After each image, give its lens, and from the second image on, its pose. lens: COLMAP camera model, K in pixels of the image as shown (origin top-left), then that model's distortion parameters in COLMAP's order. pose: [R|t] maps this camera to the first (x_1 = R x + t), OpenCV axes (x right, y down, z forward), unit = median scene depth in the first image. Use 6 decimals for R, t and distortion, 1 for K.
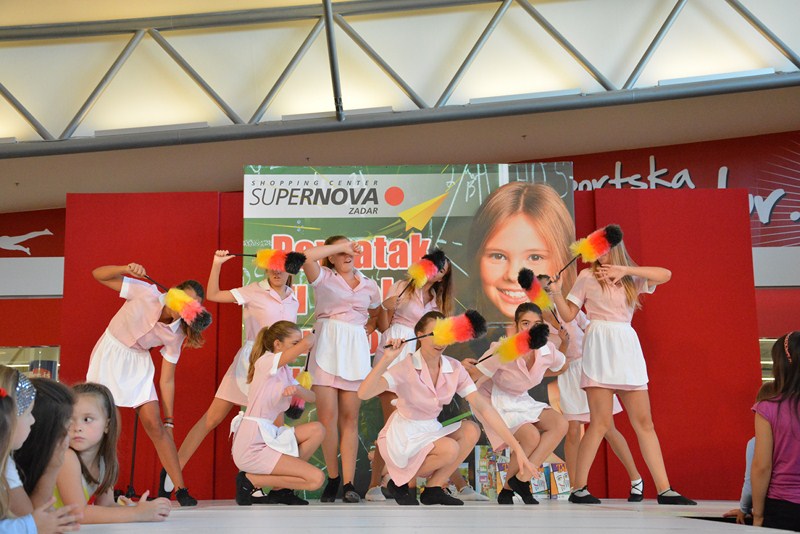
lens RADIAL K [[1147.8, 0, 405.2], [0, 1147.8, 269.8], [0, 0, 1]] dist [0.190482, 0.000000]
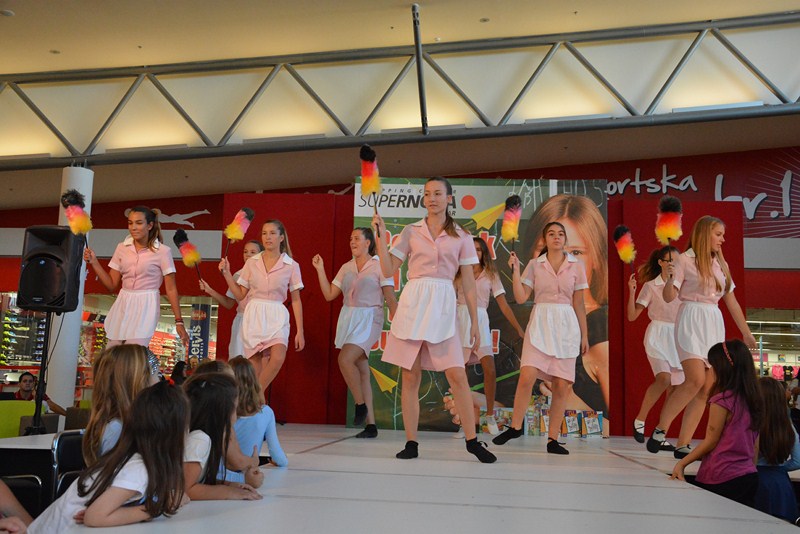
lens RADIAL K [[873.9, 0, 406.0], [0, 873.9, 265.8], [0, 0, 1]] dist [0.052447, 0.000000]
pose [[0.997325, 0.029995, -0.066657, -0.011829], [-0.027520, 0.998908, 0.037745, -0.027525], [0.067717, -0.035809, 0.997062, -0.000212]]
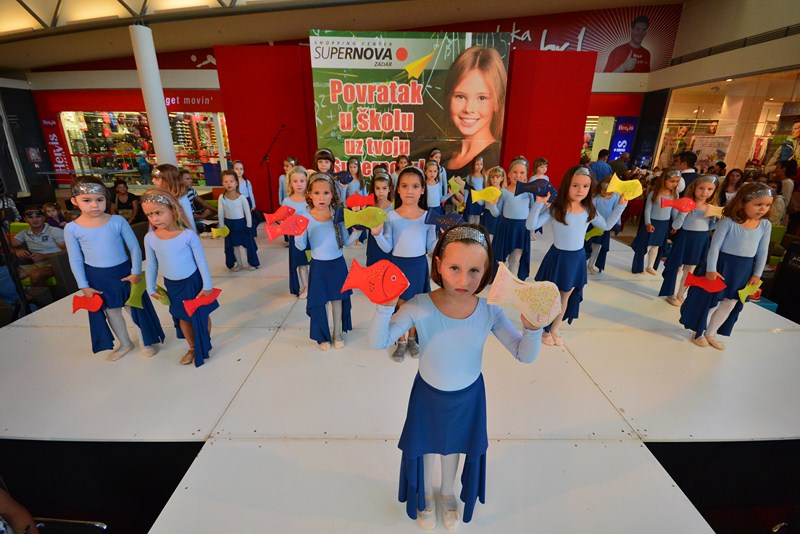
lens RADIAL K [[346.9, 0, 403.2], [0, 346.9, 268.2], [0, 0, 1]] dist [0.006012, -0.007528]
pose [[0.999571, 0.006148, 0.028635, -0.019797], [-0.019816, 0.861909, 0.506675, -0.051851], [-0.021566, -0.507025, 0.861661, 0.410897]]
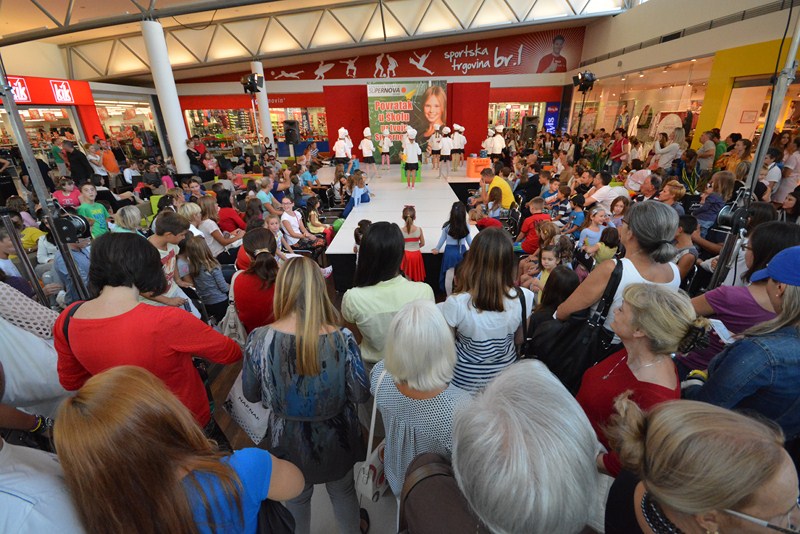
lens RADIAL K [[346.9, 0, 402.0], [0, 346.9, 267.8], [0, 0, 1]] dist [0.006012, -0.007528]
pose [[0.999879, -0.013833, -0.007046, -0.015363], [0.015424, 0.833528, 0.552262, -0.220746], [-0.001766, -0.552304, 0.833641, -0.397203]]
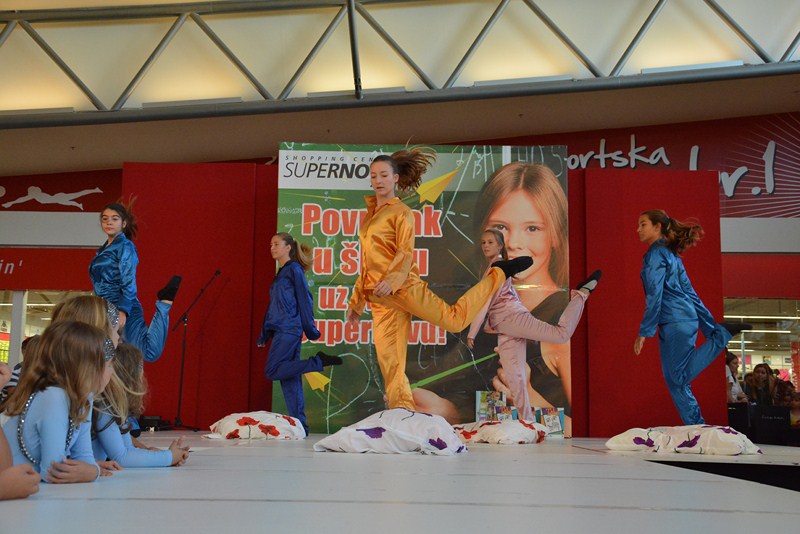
lens RADIAL K [[1023.8, 0, 407.2], [0, 1023.8, 267.3], [0, 0, 1]] dist [0.132690, 0.000000]
pose [[0.999752, 0.022095, 0.002646, -0.013269], [-0.022187, 0.998873, 0.041951, -0.012295], [-0.001716, -0.041999, 0.999116, -0.020326]]
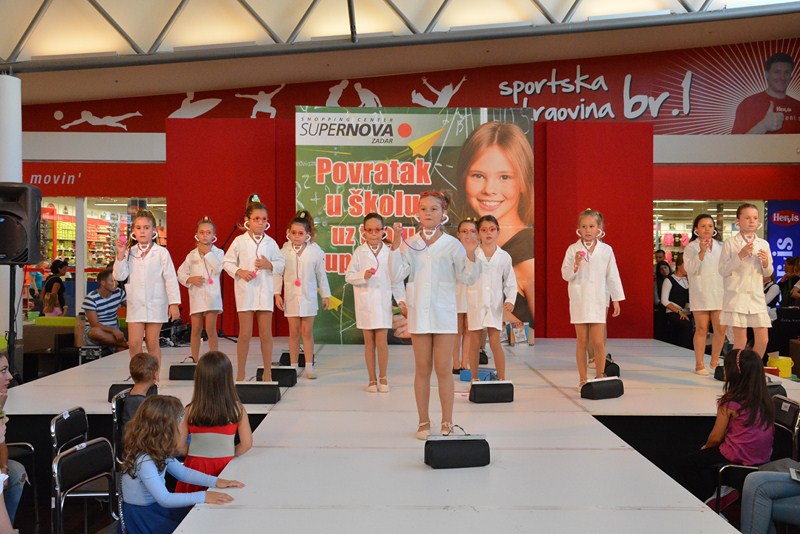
lens RADIAL K [[827.1, 0, 408.5], [0, 827.1, 262.3], [0, 0, 1]] dist [0.028668, 0.000000]
pose [[0.999406, 0.010015, 0.032969, -0.036026], [-0.016005, 0.982270, 0.186789, -0.093934], [-0.030514, -0.187206, 0.981847, -0.006772]]
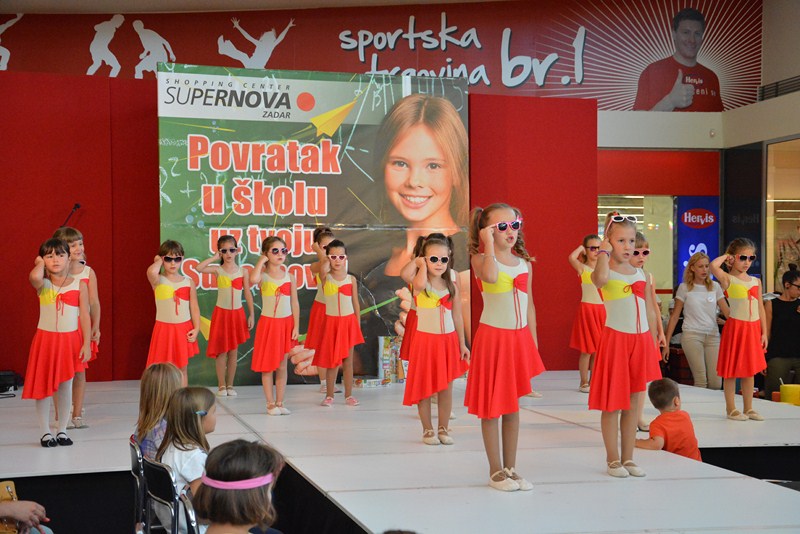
lens RADIAL K [[1205.1, 0, 402.6], [0, 1205.1, 264.2], [0, 0, 1]] dist [0.206553, 0.000000]
pose [[0.960767, 0.006737, 0.277276, -0.229266], [-0.054722, 0.984659, 0.165685, -0.105747], [-0.271907, -0.174358, 0.946396, -0.094892]]
